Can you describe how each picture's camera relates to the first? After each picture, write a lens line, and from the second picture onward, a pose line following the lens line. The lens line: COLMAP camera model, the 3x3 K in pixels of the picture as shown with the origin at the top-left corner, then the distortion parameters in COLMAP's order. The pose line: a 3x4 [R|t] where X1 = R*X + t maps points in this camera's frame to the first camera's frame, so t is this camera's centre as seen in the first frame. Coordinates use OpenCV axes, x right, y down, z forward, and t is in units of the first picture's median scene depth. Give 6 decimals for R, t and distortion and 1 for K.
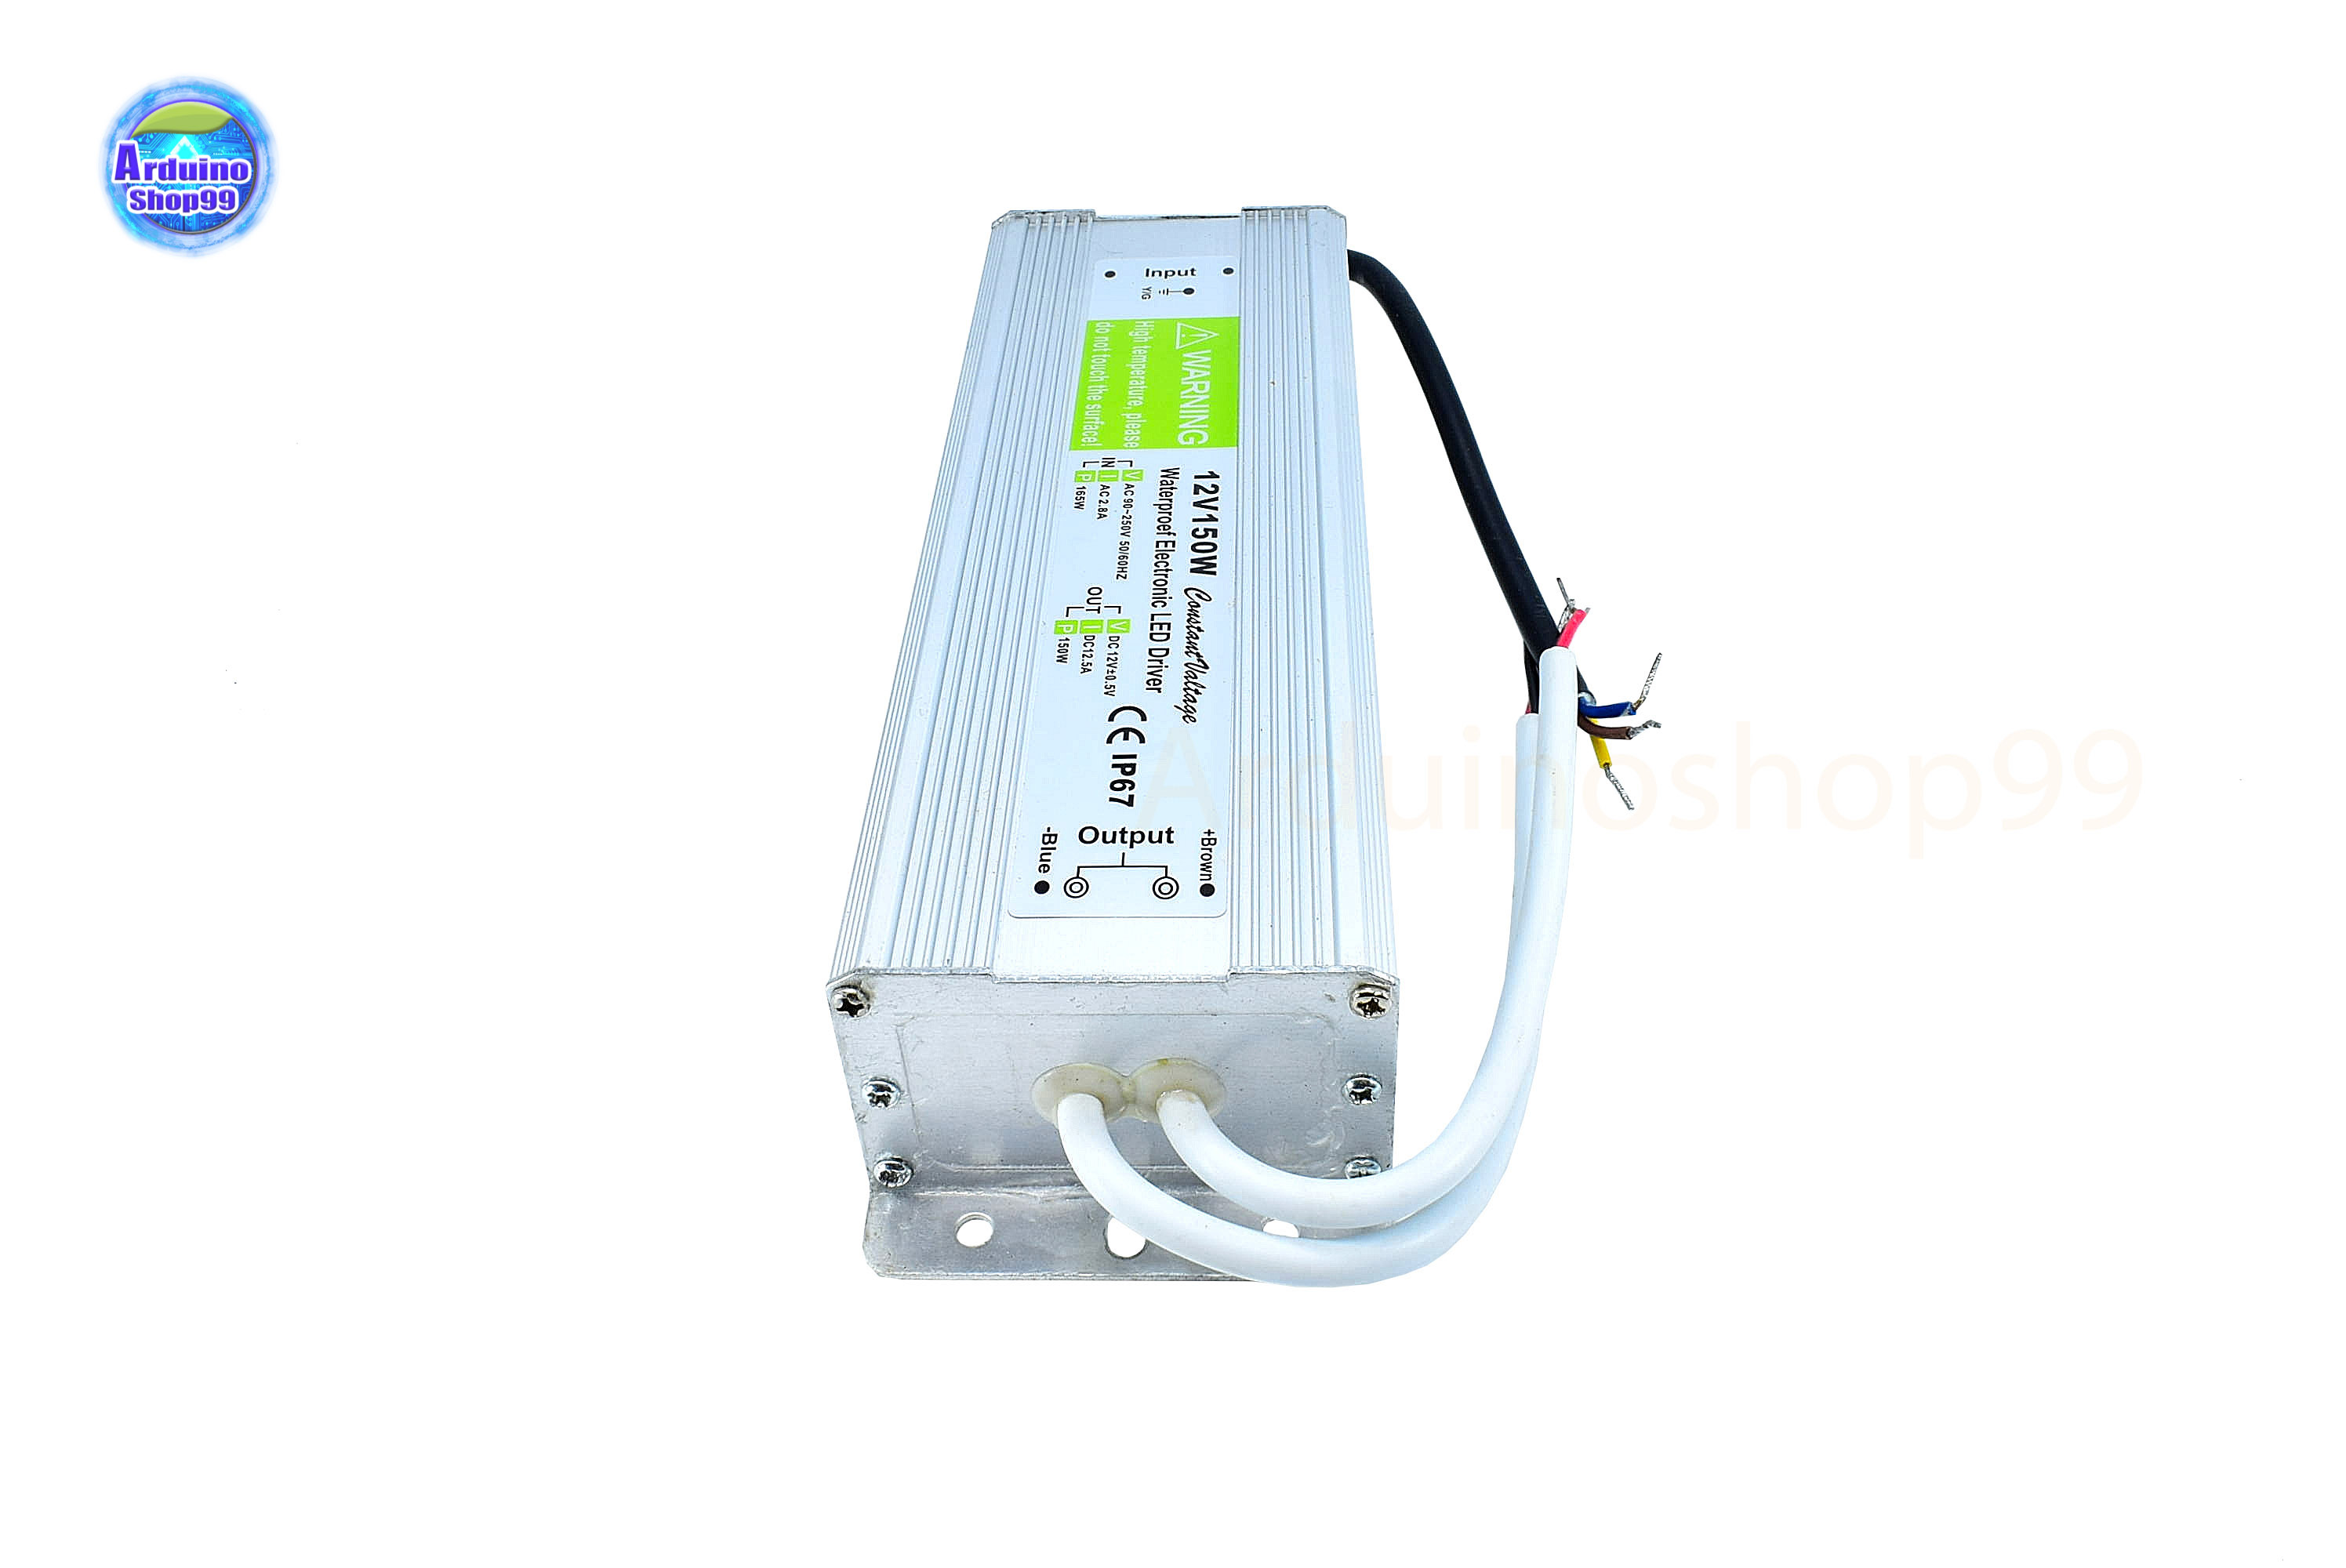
lens RADIAL K [[2017.3, 0, 1173.0], [0, 2017.3, 784.0], [0, 0, 1]] dist [-0.030298, -0.001559]
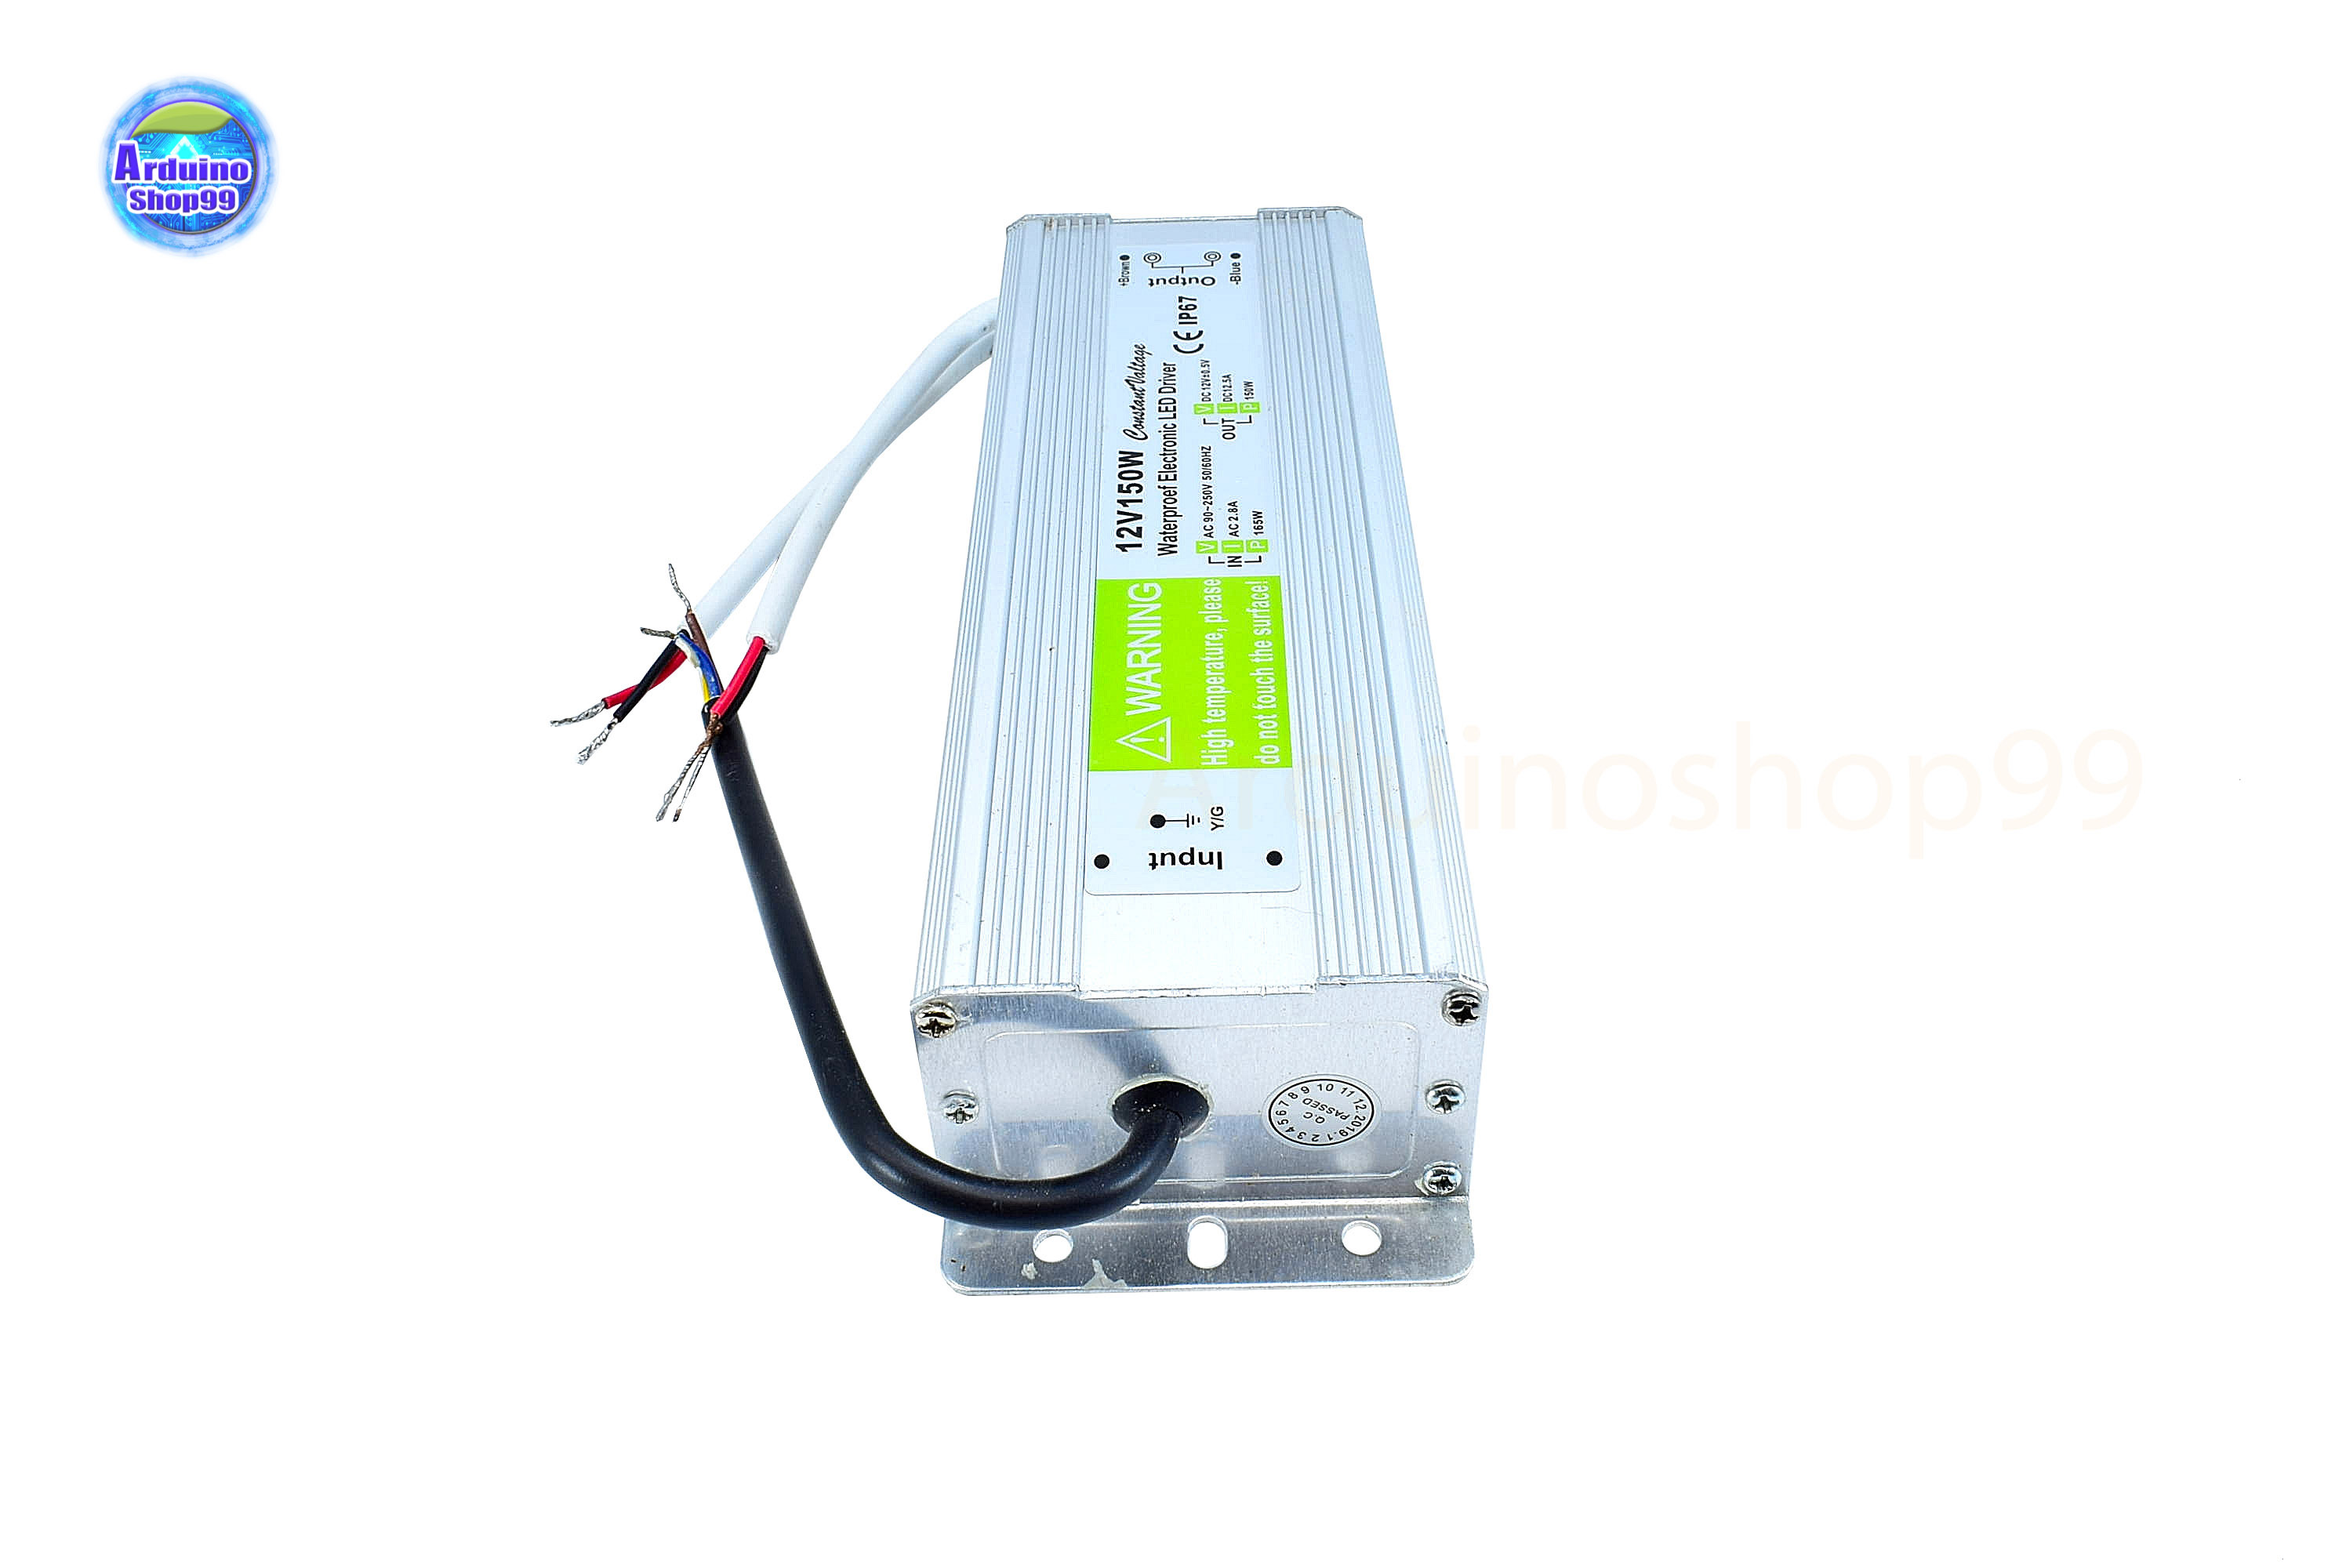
lens RADIAL K [[2017.3, 0, 1173.0], [0, 2017.3, 784.0], [0, 0, 1]] dist [-0.030298, -0.001559]
pose [[-0.997007, 0.075205, 0.017939, -0.013109], [0.026207, 0.110433, 0.993538, -1.115096], [0.072738, 0.991034, -0.112073, 1.248546]]
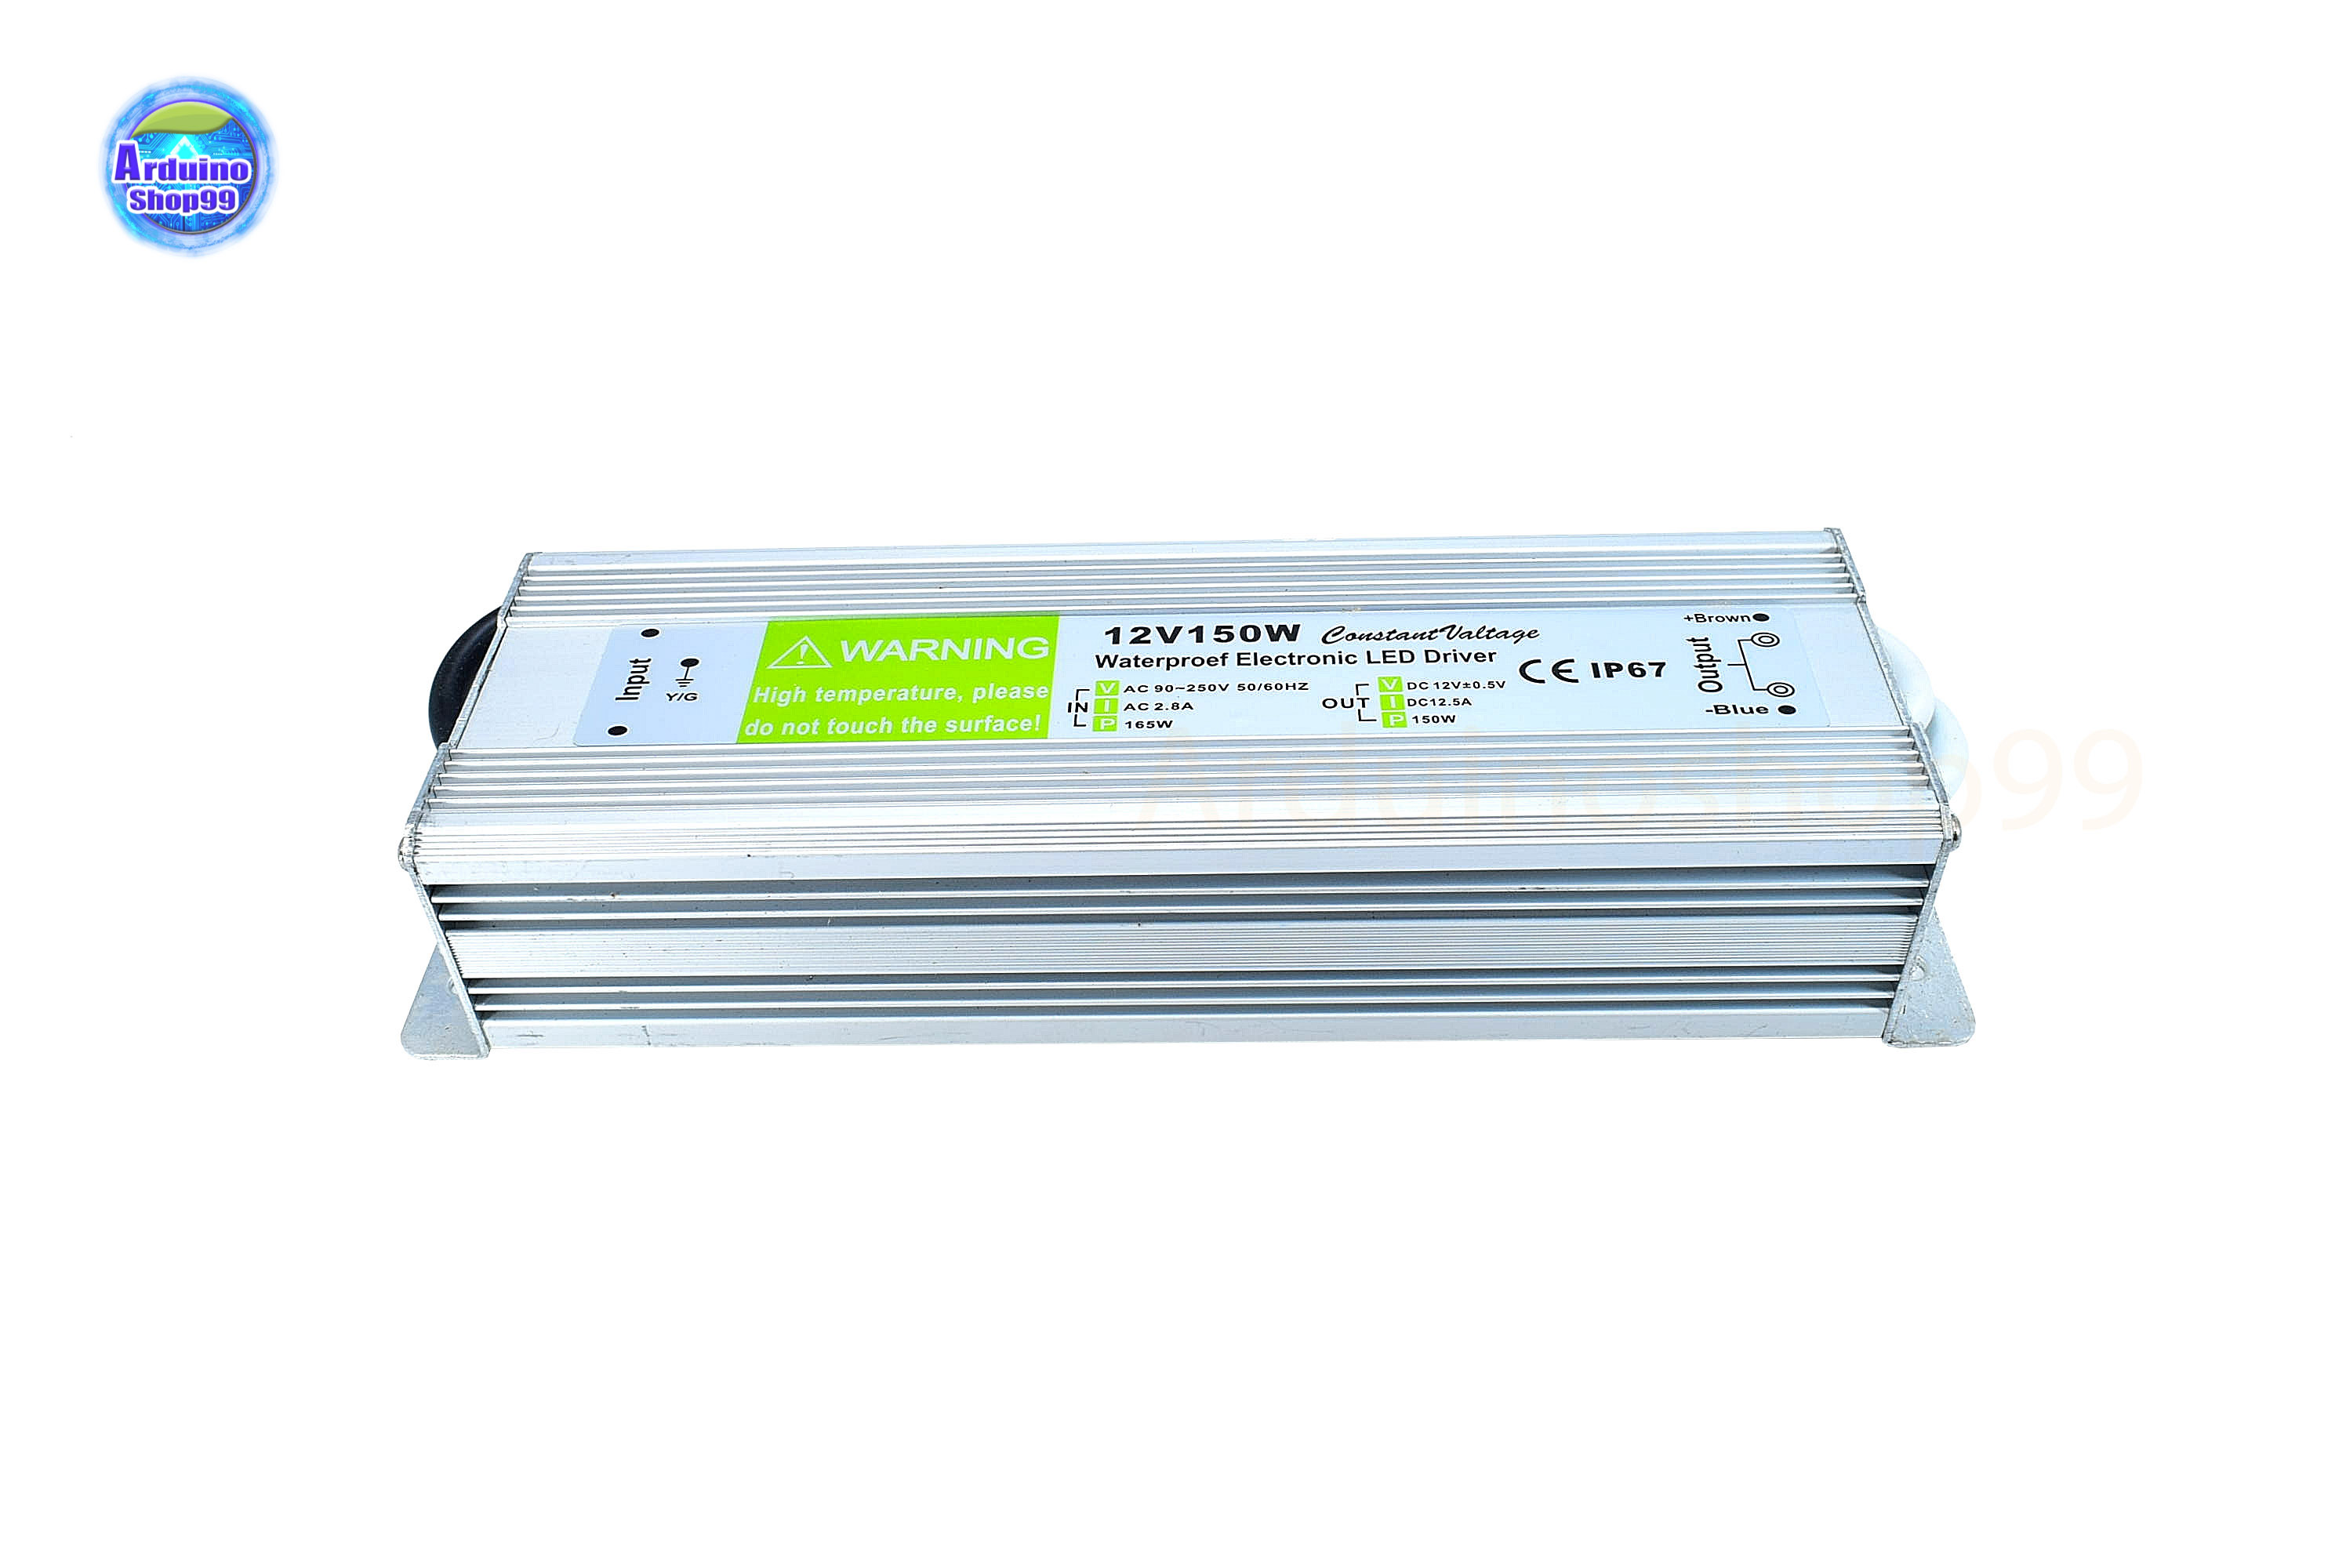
lens RADIAL K [[2017.3, 0, 1173.0], [0, 2017.3, 784.0], [0, 0, 1]] dist [-0.030298, -0.001559]
pose [[-0.014263, -0.642199, 0.766406, -0.741799], [0.690857, 0.547780, 0.471862, -0.540029], [-0.722851, 0.536207, 0.435854, 0.634057]]
